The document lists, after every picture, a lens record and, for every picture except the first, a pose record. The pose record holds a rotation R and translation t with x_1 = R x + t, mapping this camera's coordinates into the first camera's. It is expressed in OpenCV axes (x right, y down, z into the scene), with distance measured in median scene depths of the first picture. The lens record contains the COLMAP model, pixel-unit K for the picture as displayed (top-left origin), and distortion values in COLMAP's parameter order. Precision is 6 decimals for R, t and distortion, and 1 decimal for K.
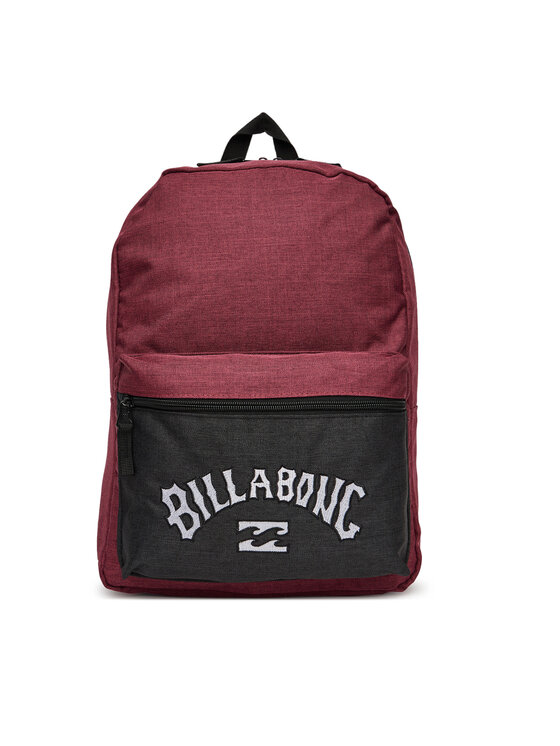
lens RADIAL K [[764.4, 0, 282.9], [0, 764.4, 373.4], [0, 0, 1]] dist [-0.081385, 0.000000]
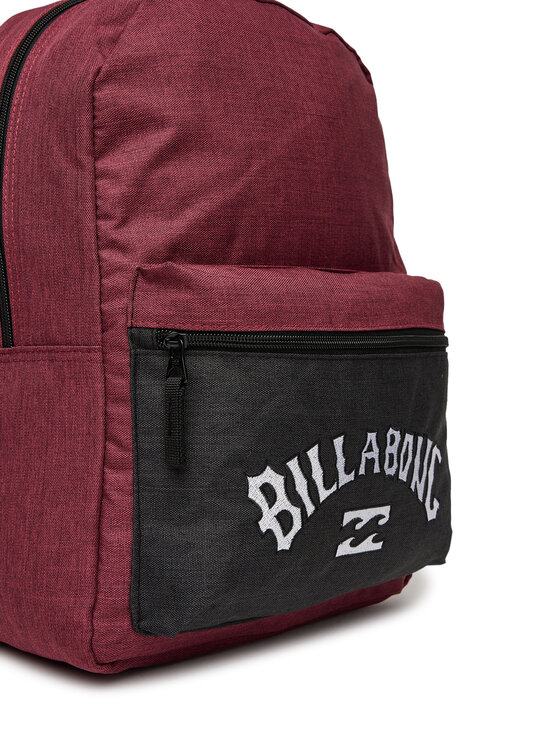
lens RADIAL K [[1063.6, 0, 278.5], [0, 1063.6, 372.5], [0, 0, 1]] dist [-0.188293, 0.000000]
pose [[0.726131, -0.027340, 0.687013, -0.743058], [0.029727, 0.999523, 0.008358, 0.059767], [-0.686914, 0.014354, 0.726597, 0.350933]]
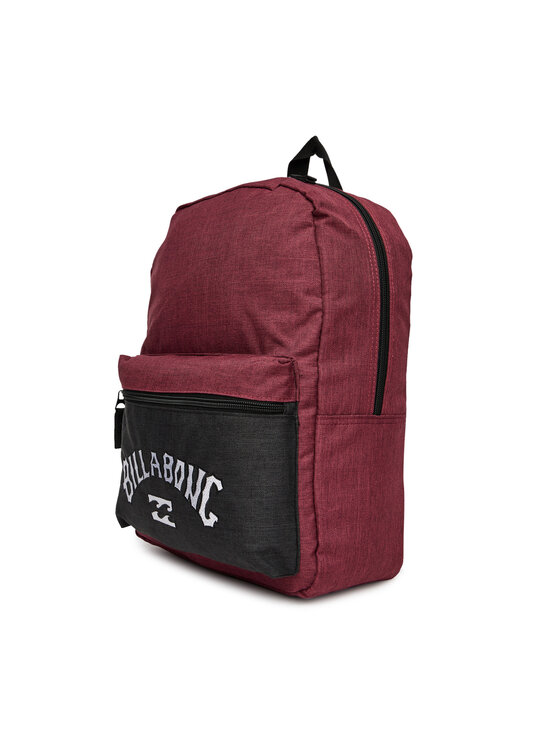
lens RADIAL K [[831.5, 0, 278.6], [0, 831.5, 373.8], [0, 0, 1]] dist [-0.022021, 0.000000]
pose [[0.644235, 0.038300, -0.763868, 1.063053], [-0.037537, 0.999125, 0.018437, -0.027242], [0.763906, 0.016795, 0.645109, 0.307918]]
